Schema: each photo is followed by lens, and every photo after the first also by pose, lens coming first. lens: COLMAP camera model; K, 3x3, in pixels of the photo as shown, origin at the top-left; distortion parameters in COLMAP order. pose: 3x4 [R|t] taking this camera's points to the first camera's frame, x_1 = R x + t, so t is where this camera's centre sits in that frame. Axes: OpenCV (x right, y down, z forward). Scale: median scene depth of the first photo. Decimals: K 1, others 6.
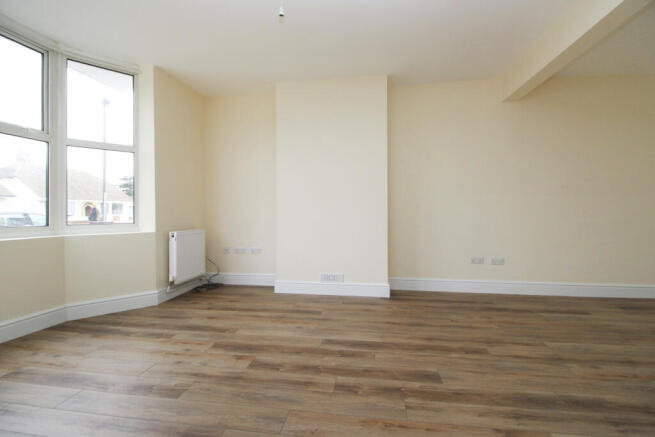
lens RADIAL K [[305.5, 0, 325.9], [0, 305.5, 211.7], [0, 0, 1]] dist [0.014151, -0.012840]
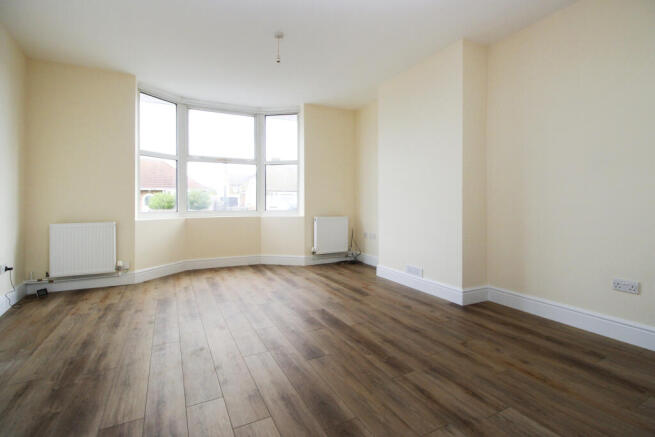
lens RADIAL K [[304.1, 0, 331.2], [0, 304.1, 204.2], [0, 0, 1]] dist [0.000532, -0.000597]
pose [[0.601733, 0.006417, -0.798672, 0.925541], [-0.003717, 0.999979, 0.005234, -0.000849], [0.798689, -0.000180, 0.601744, 0.299324]]
